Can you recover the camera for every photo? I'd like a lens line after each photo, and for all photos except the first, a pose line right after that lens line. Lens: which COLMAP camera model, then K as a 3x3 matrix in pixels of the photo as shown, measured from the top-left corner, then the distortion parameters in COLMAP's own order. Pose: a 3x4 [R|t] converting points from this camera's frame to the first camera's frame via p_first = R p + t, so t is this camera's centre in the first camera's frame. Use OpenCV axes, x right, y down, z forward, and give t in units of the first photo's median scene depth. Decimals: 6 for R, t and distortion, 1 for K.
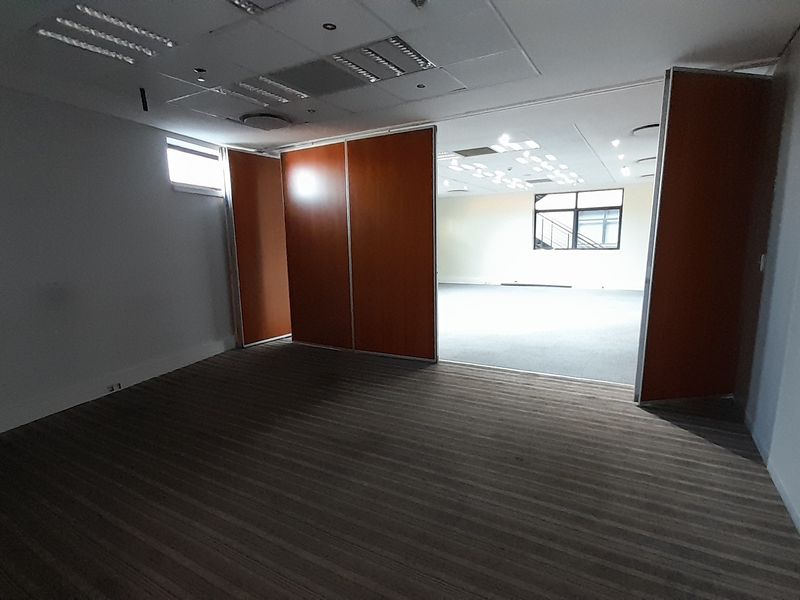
lens RADIAL K [[416.1, 0, 398.5], [0, 416.1, 307.3], [0, 0, 1]] dist [-0.007026, -0.009451]
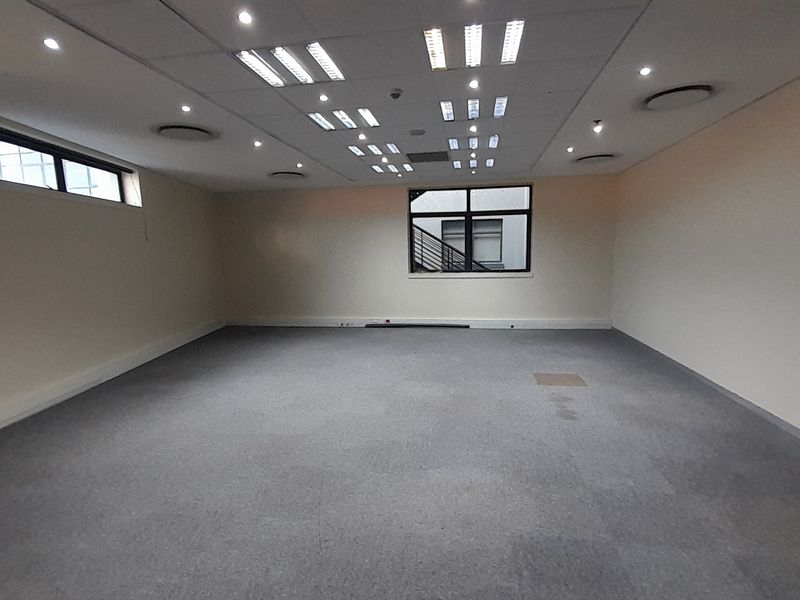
lens RADIAL K [[416.1, 0, 402.5], [0, 416.1, 313.0], [0, 0, 1]] dist [-0.007026, -0.009451]
pose [[0.933795, -0.049819, 0.354324, 0.073357], [0.059465, 0.998096, -0.016381, -0.065645], [-0.352833, 0.036366, 0.934979, 0.391477]]
